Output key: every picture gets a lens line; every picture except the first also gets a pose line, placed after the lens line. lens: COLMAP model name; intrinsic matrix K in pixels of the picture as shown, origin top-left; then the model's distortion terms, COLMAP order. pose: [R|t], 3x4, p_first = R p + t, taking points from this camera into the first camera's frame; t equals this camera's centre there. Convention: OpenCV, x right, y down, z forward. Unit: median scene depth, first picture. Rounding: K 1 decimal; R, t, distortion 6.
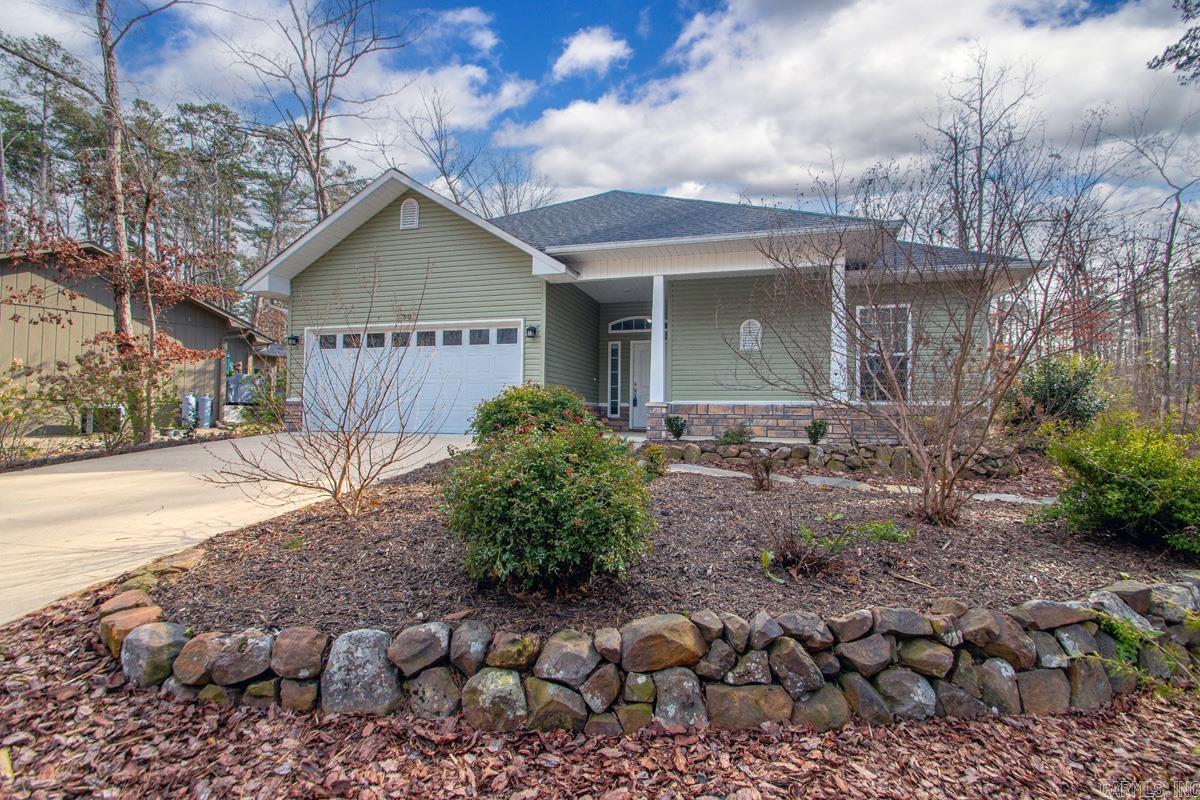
lens RADIAL K [[562.6, 0, 608.9], [0, 562.6, 390.2], [0, 0, 1]] dist [0.006463, -0.015484]
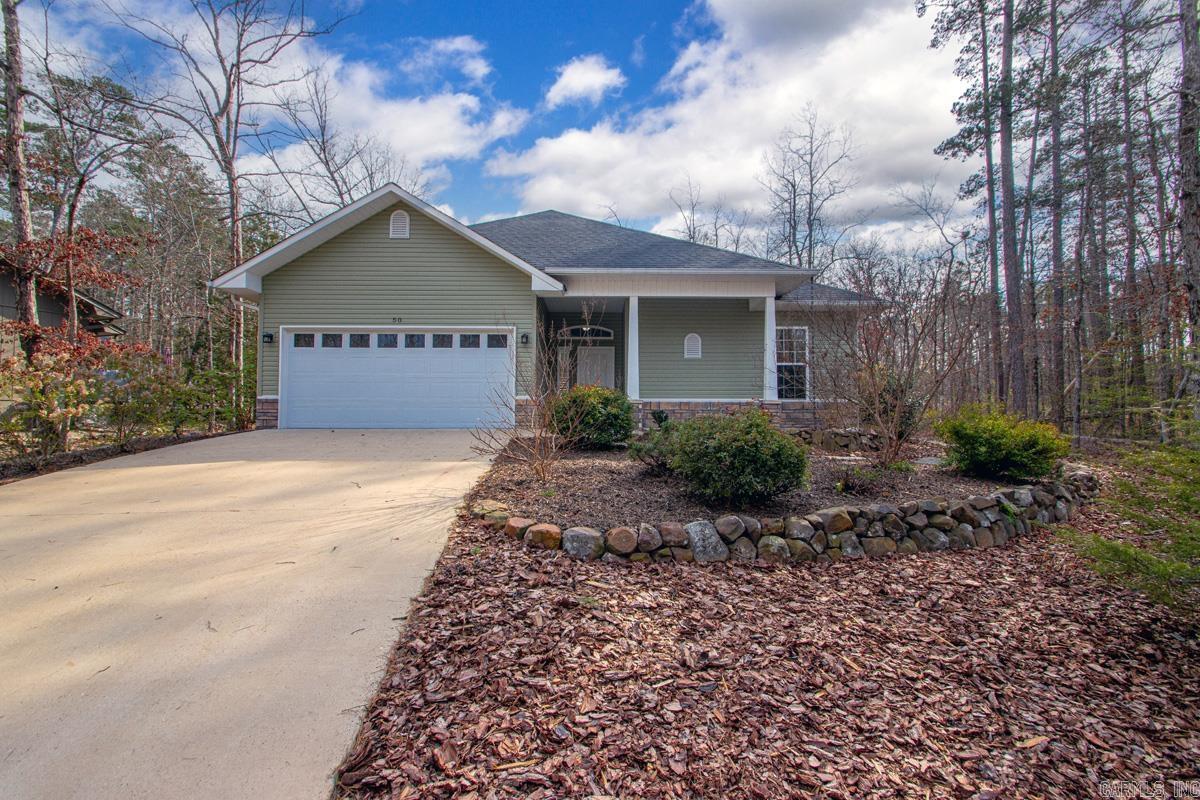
lens RADIAL K [[562.6, 0, 608.9], [0, 562.6, 390.2], [0, 0, 1]] dist [0.006463, -0.015484]
pose [[0.959648, 0.006106, 0.281138, -0.293249], [-0.005801, 0.999981, -0.001917, 0.003350], [-0.281145, 0.000209, 0.959665, -0.154197]]
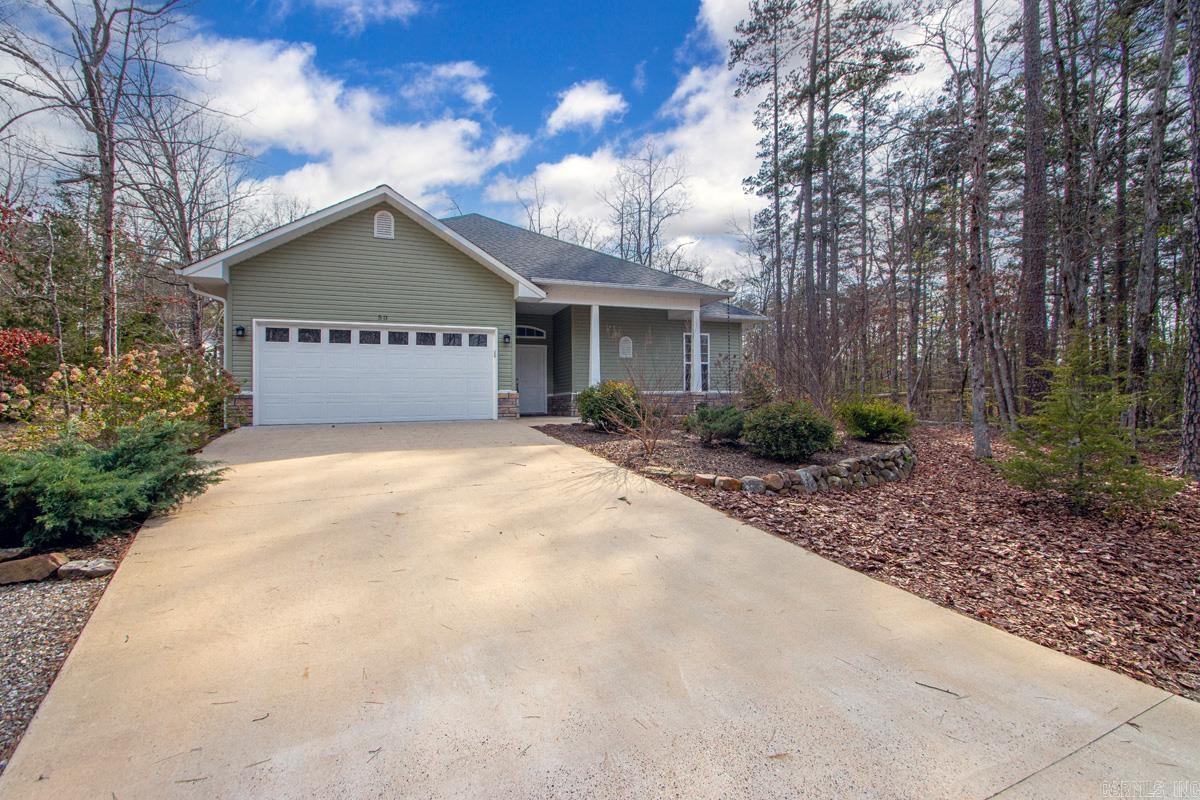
lens RADIAL K [[553.6, 0, 600.0], [0, 553.6, 400.0], [0, 0, 1]] dist [0.000800, -0.000233]
pose [[0.803634, -0.014554, 0.594946, -0.717383], [-0.002665, 0.999603, 0.028052, 0.000075], [-0.595118, -0.024130, 0.803276, -0.146350]]
